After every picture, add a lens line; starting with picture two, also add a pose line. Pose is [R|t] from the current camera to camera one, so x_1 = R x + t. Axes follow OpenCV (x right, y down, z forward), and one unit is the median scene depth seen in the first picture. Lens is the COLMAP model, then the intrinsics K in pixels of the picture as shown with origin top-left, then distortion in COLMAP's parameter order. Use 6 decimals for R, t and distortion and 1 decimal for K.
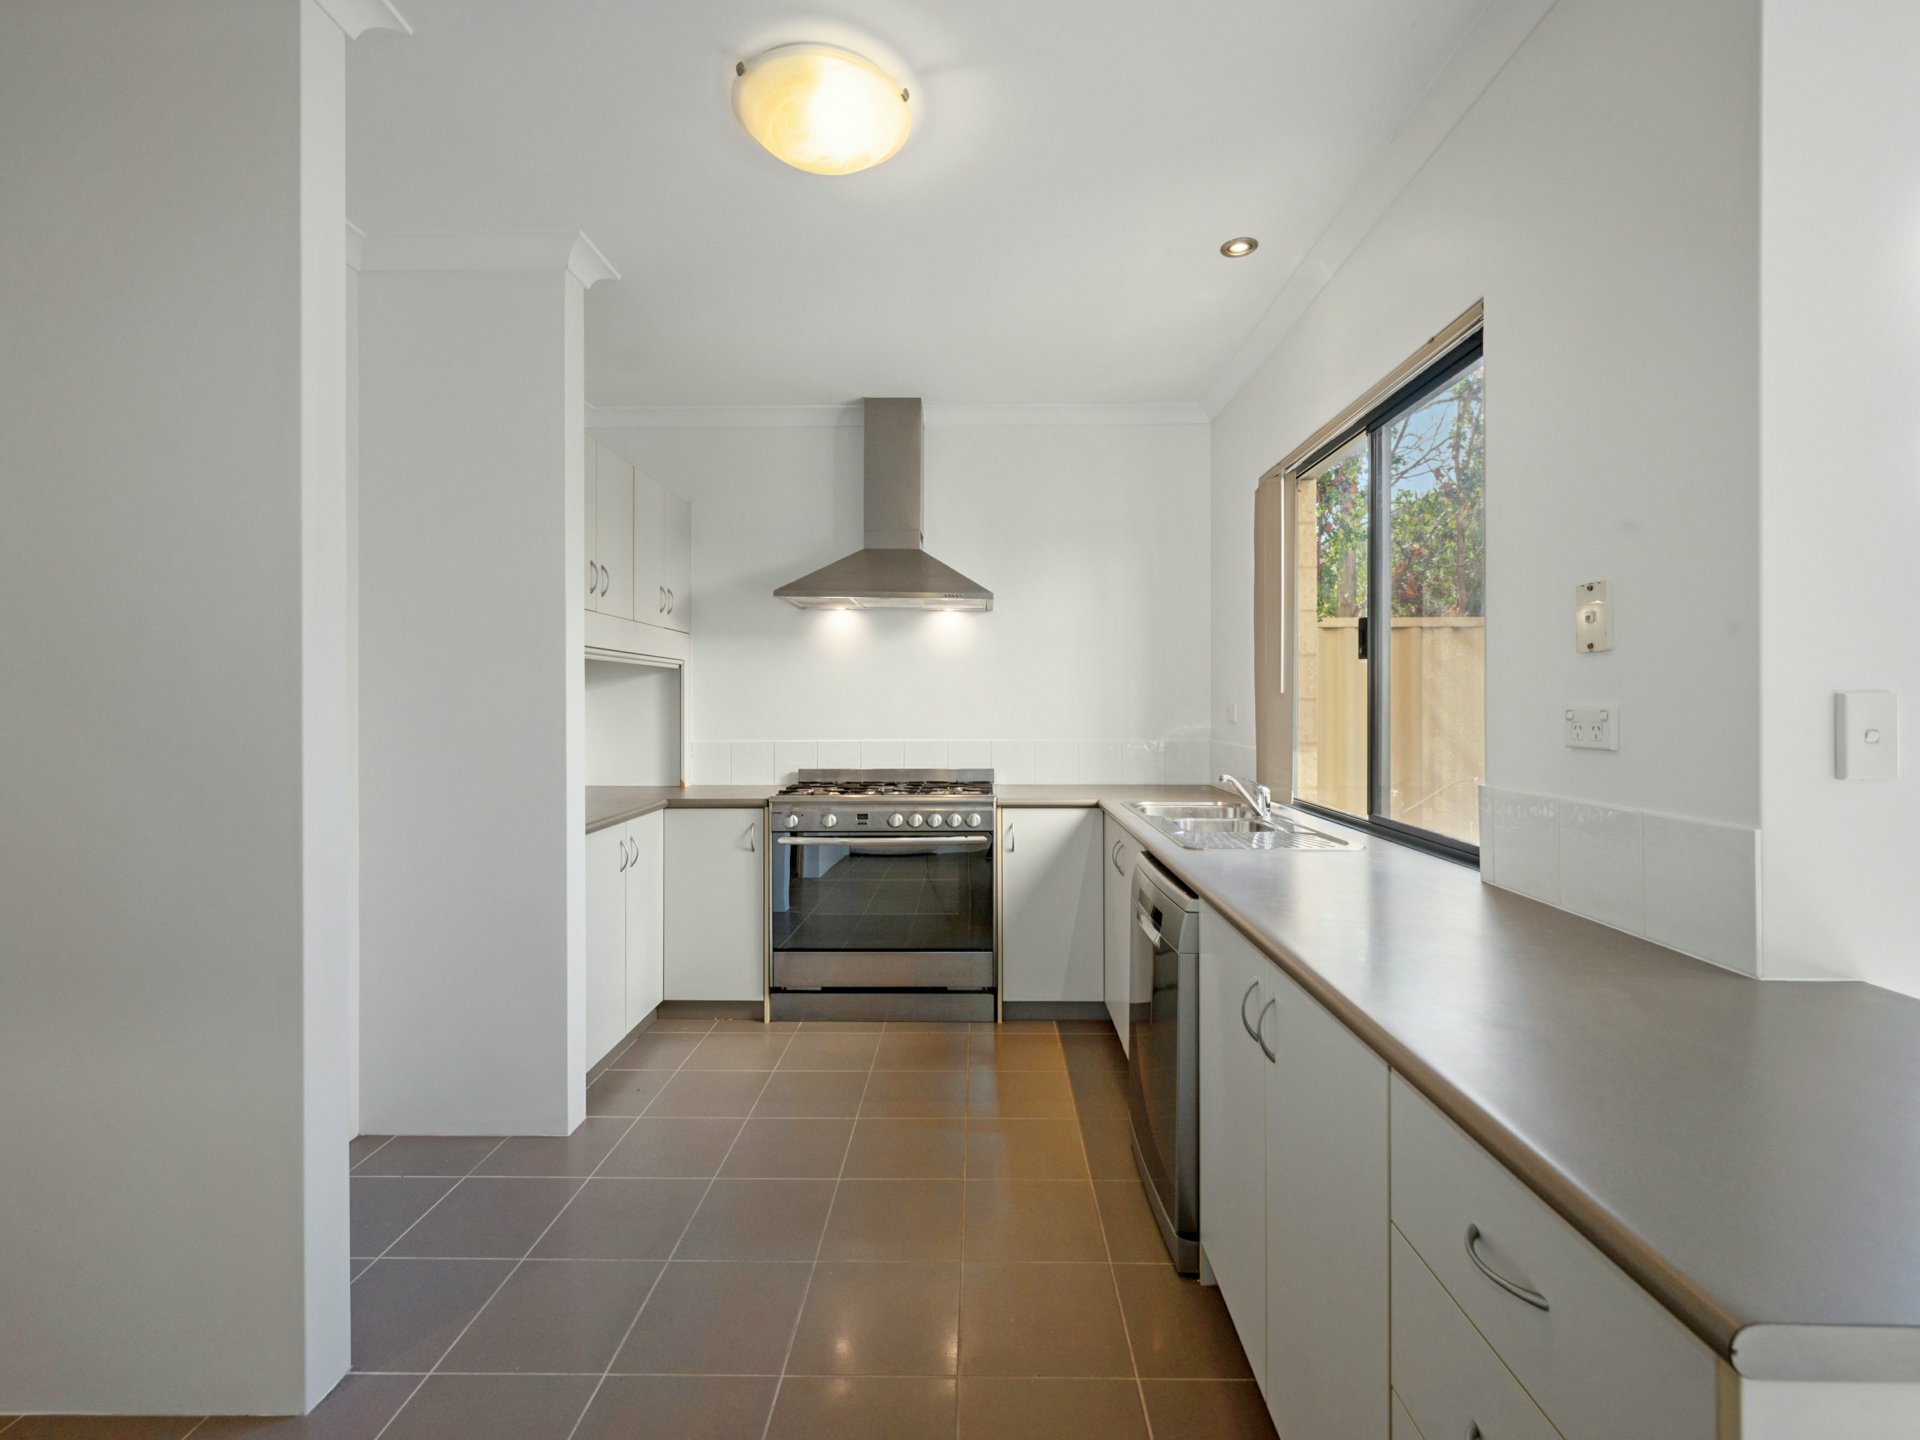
lens RADIAL K [[866.7, 0, 963.3], [0, 866.7, 704.5], [0, 0, 1]] dist [0.003286, -0.001088]
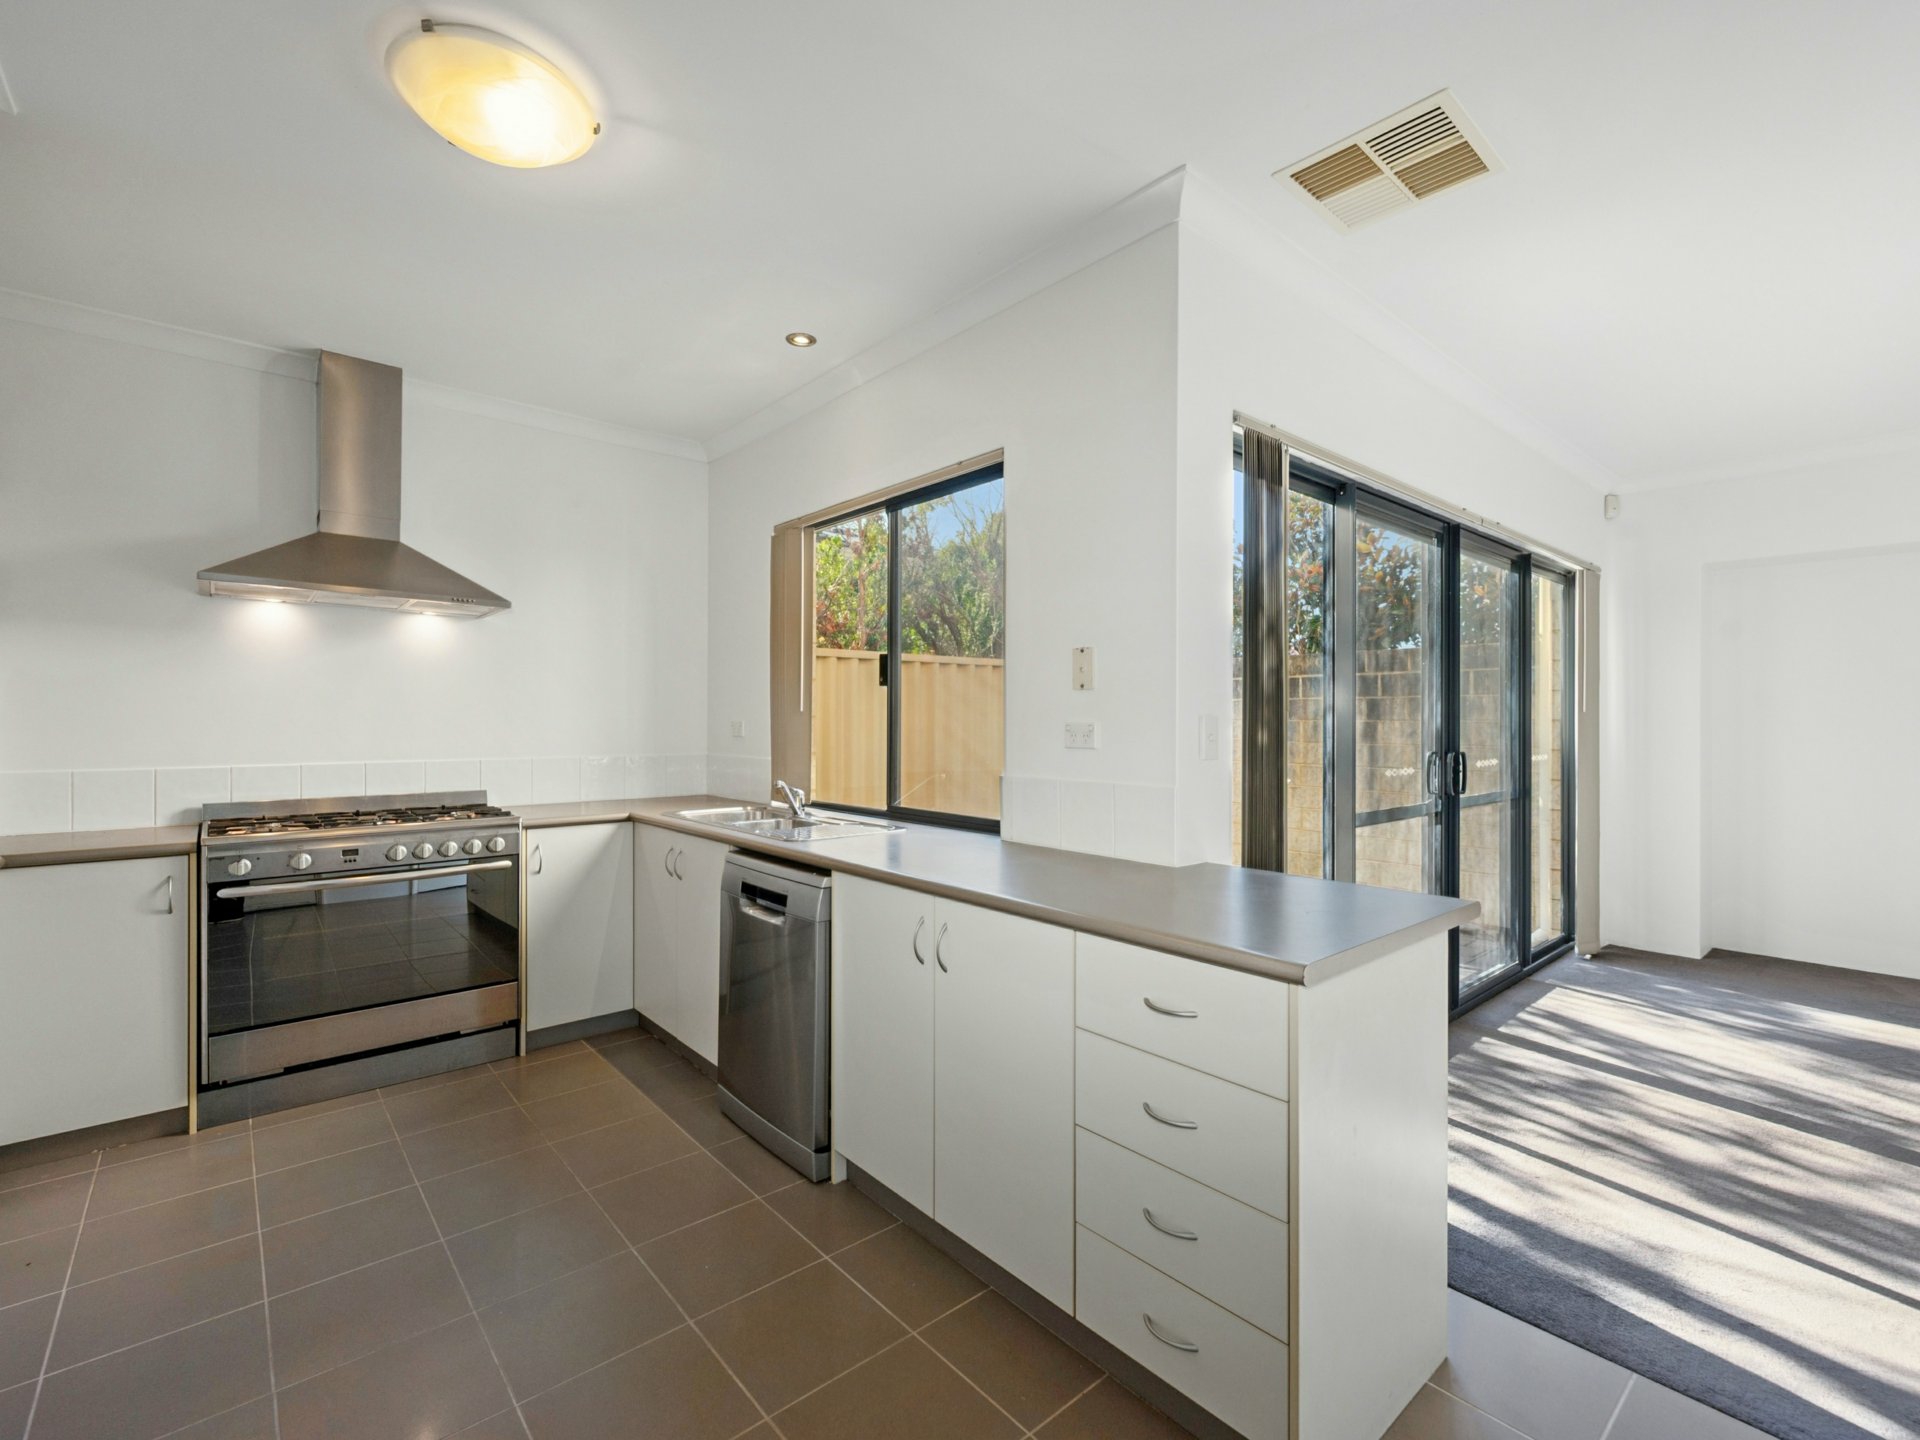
lens RADIAL K [[866.7, 0, 963.0], [0, 866.7, 718.6], [0, 0, 1]] dist [0.003286, -0.001088]
pose [[0.744875, 0.003095, 0.667197, -0.236876], [-0.001178, 0.999994, -0.003323, 0.000497], [-0.667203, 0.001689, 0.744874, -0.031404]]
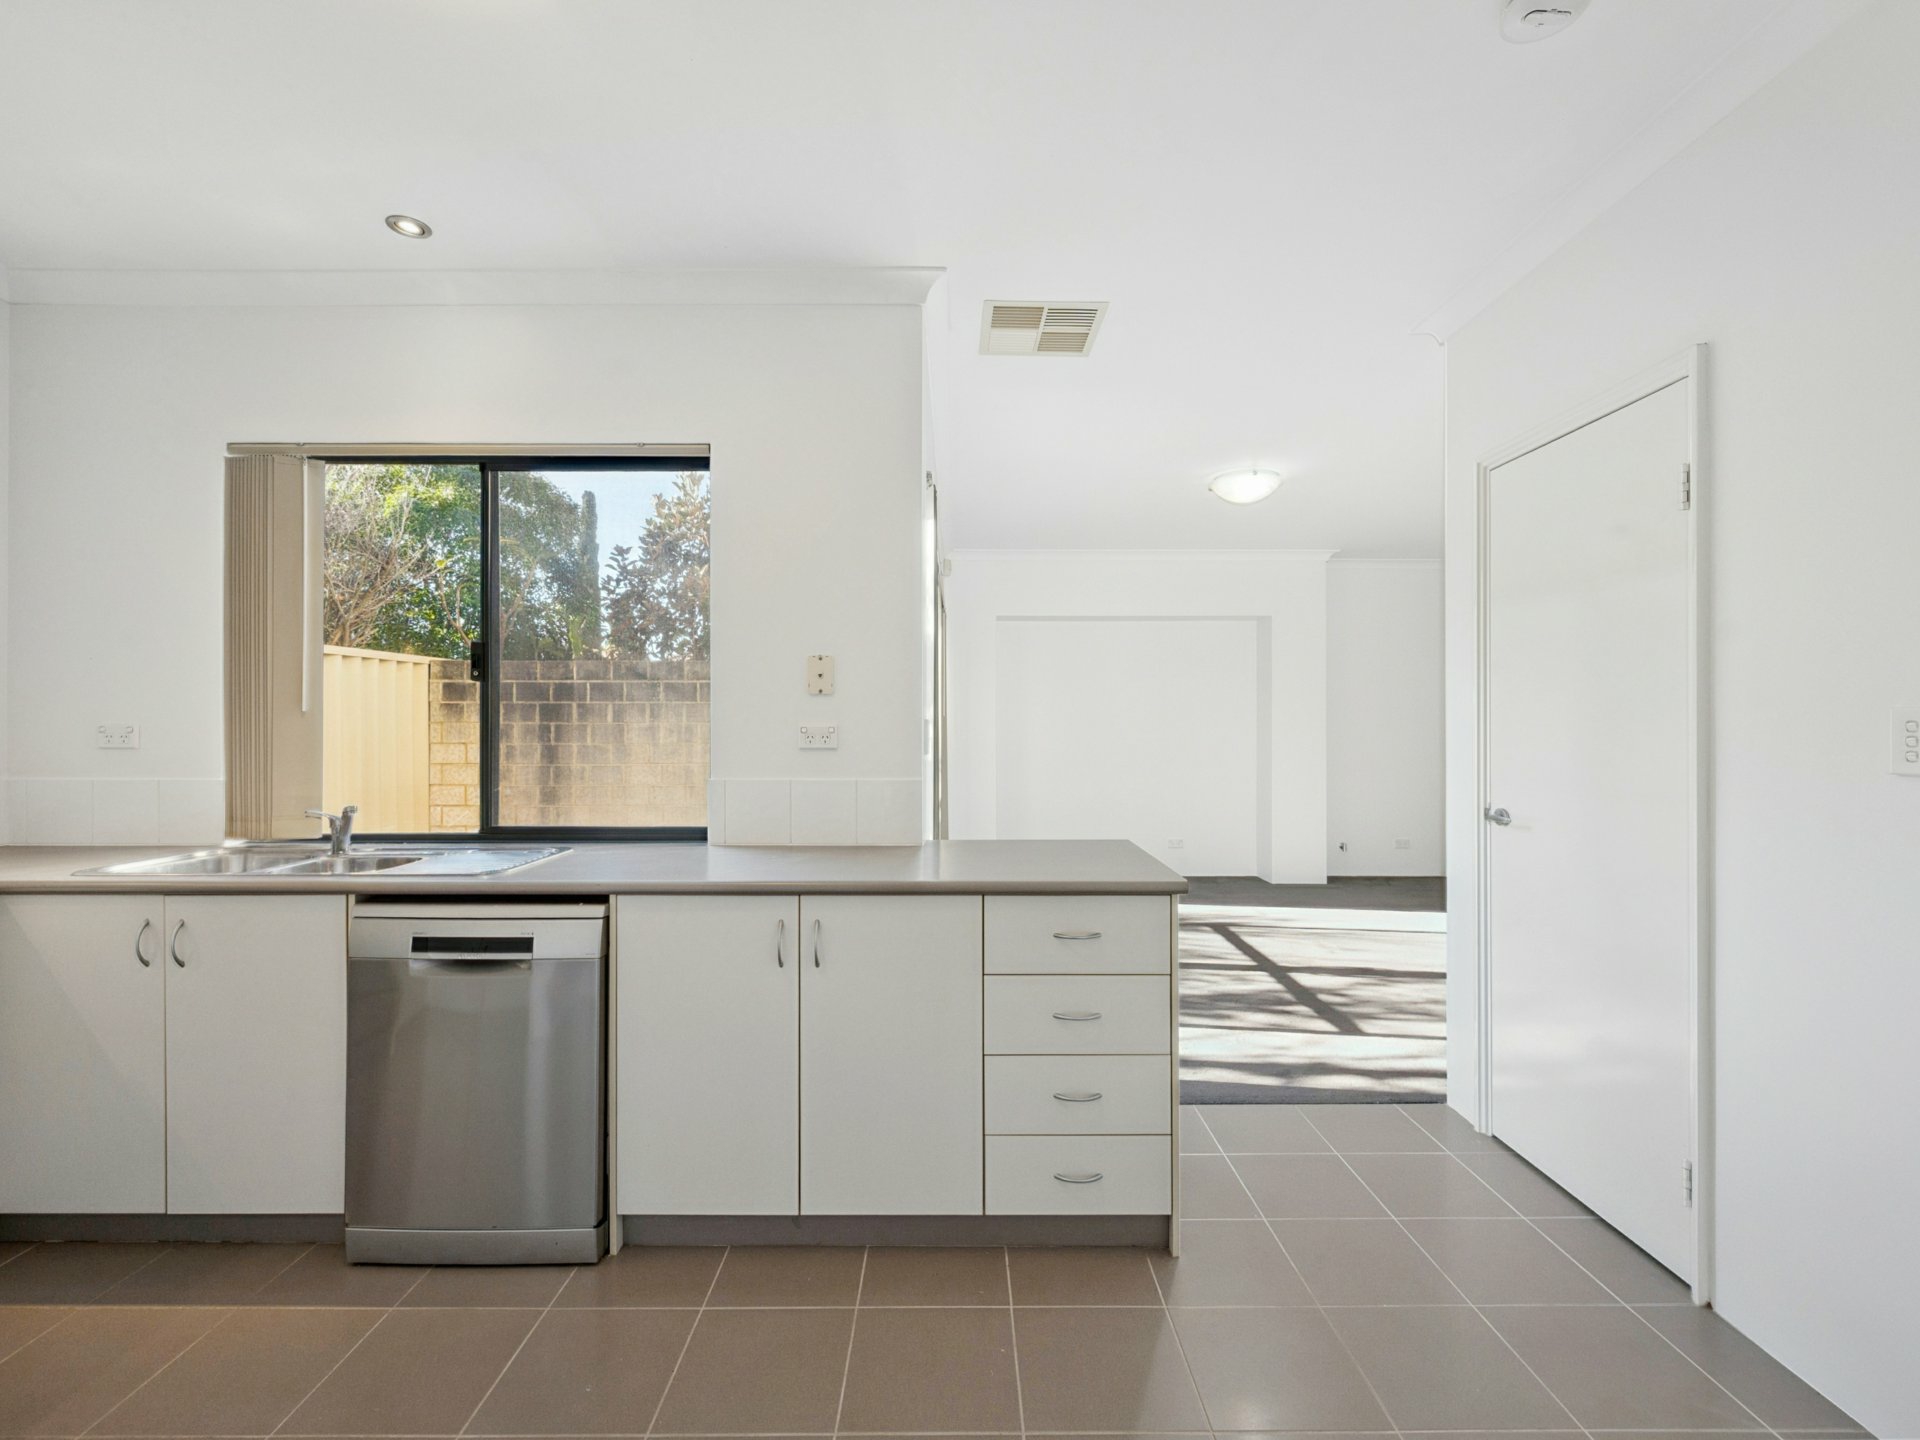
lens RADIAL K [[866.7, 0, 950.9], [0, 866.7, 728.9], [0, 0, 1]] dist [0.003286, -0.001088]
pose [[-0.019624, -0.000656, 0.999807, -0.461988], [0.001255, 0.999999, 0.000681, 0.003871], [-0.999807, 0.001269, -0.019623, 0.336736]]
